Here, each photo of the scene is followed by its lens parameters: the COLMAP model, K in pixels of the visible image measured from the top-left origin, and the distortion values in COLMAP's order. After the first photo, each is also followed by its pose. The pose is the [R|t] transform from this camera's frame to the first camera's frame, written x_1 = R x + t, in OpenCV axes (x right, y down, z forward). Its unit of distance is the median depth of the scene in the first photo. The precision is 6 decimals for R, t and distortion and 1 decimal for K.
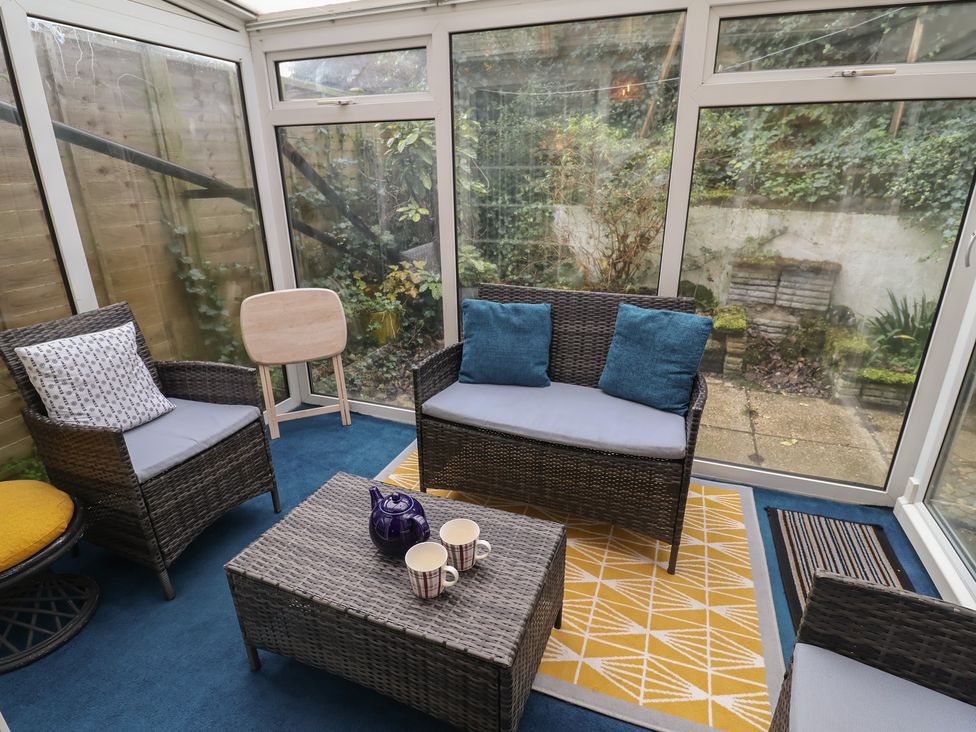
lens RADIAL K [[516.0, 0, 499.3], [0, 516.0, 361.3], [0, 0, 1]] dist [-0.005279, -0.012632]
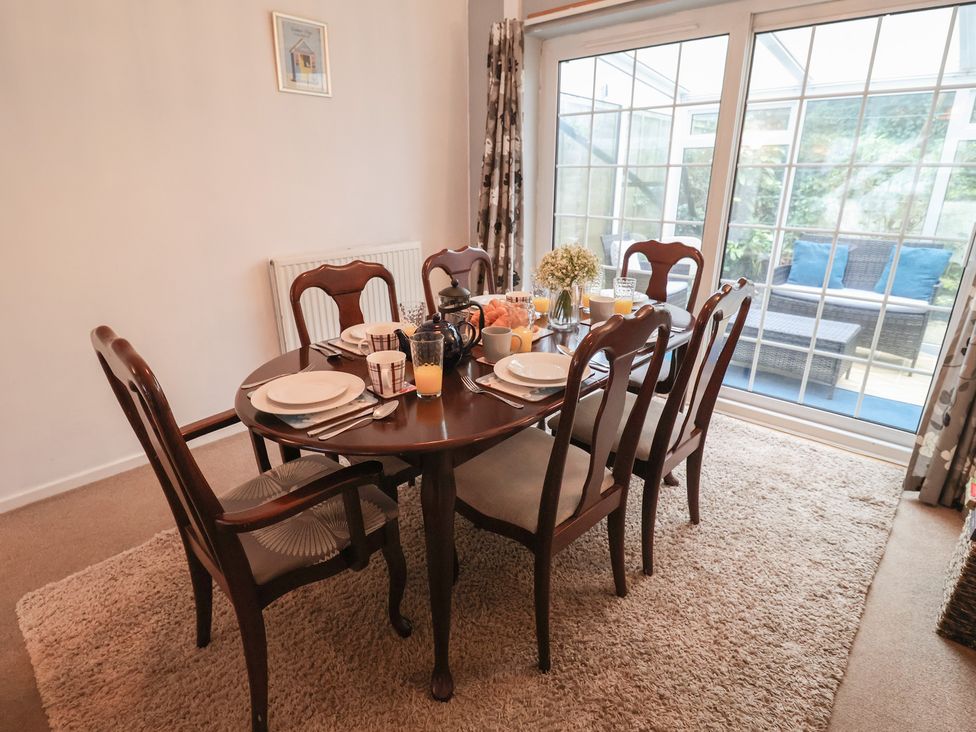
lens RADIAL K [[516.0, 0, 499.3], [0, 516.0, 361.3], [0, 0, 1]] dist [-0.005279, -0.012632]
pose [[0.927819, 0.128276, -0.350281, -0.359749], [-0.129516, 0.991376, 0.019989, 0.420337], [0.349824, 0.026821, 0.936431, -1.120022]]
